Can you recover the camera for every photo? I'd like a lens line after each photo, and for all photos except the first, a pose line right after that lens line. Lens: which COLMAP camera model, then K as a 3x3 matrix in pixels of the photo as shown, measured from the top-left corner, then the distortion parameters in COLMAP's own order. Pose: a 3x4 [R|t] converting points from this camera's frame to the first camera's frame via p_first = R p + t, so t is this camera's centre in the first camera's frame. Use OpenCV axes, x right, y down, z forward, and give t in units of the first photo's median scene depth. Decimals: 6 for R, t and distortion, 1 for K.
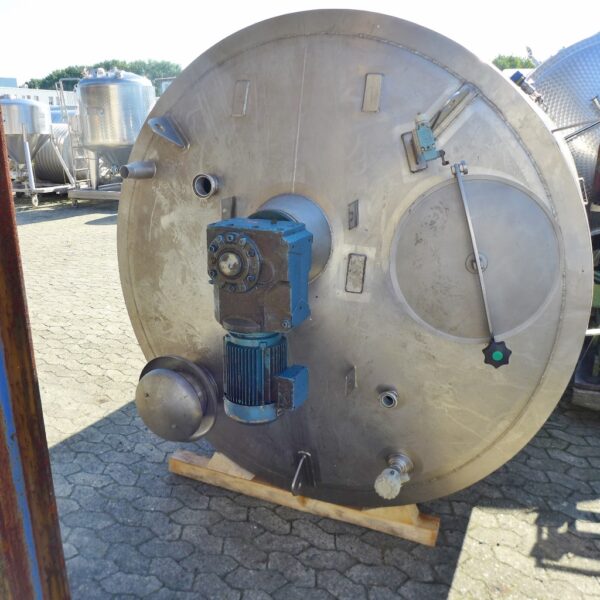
lens RADIAL K [[584.4, 0, 300.1], [0, 584.4, 276.0], [0, 0, 1]] dist [-0.065971, 0.001134]
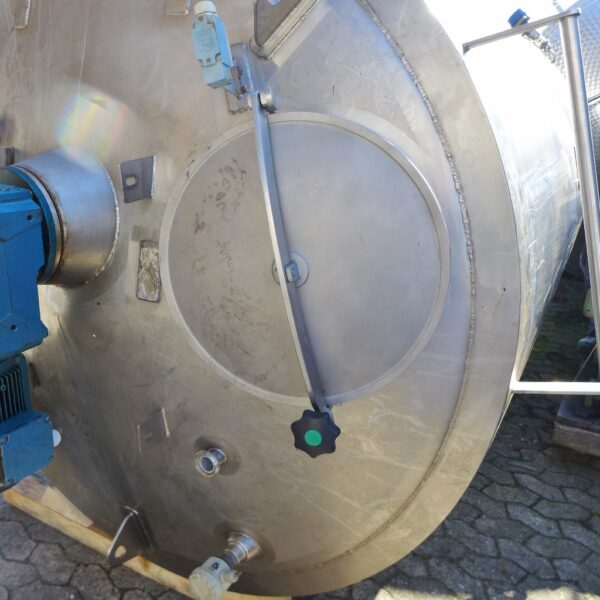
lens RADIAL K [[588.0, 0, 299.2], [0, 588.0, 272.4], [0, 0, 1]] dist [-0.061050, -0.001620]
pose [[0.996665, 0.050607, -0.064007, 0.249135], [-0.047653, 0.997764, 0.046868, -0.033932], [0.066235, -0.043661, 0.996848, 0.309298]]
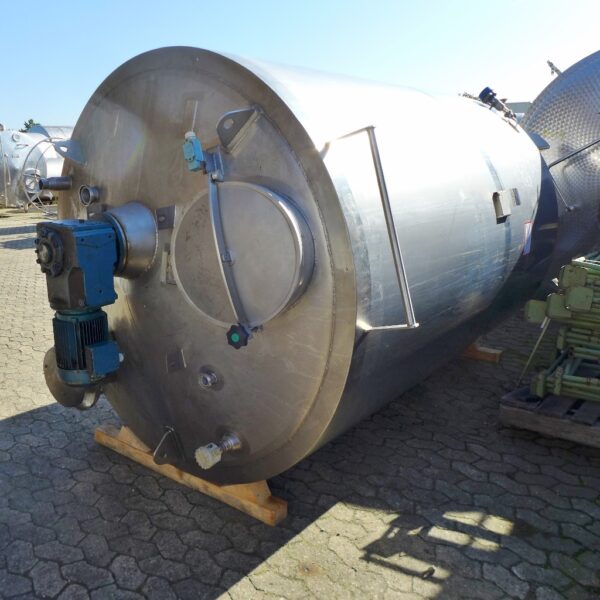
lens RADIAL K [[588.0, 0, 299.2], [0, 588.0, 272.4], [0, 0, 1]] dist [-0.061050, -0.001620]
pose [[0.974762, 0.031337, -0.221038, 0.503328], [-0.041234, 0.998336, -0.040305, 0.035192], [0.219408, 0.048402, 0.974432, -0.079351]]
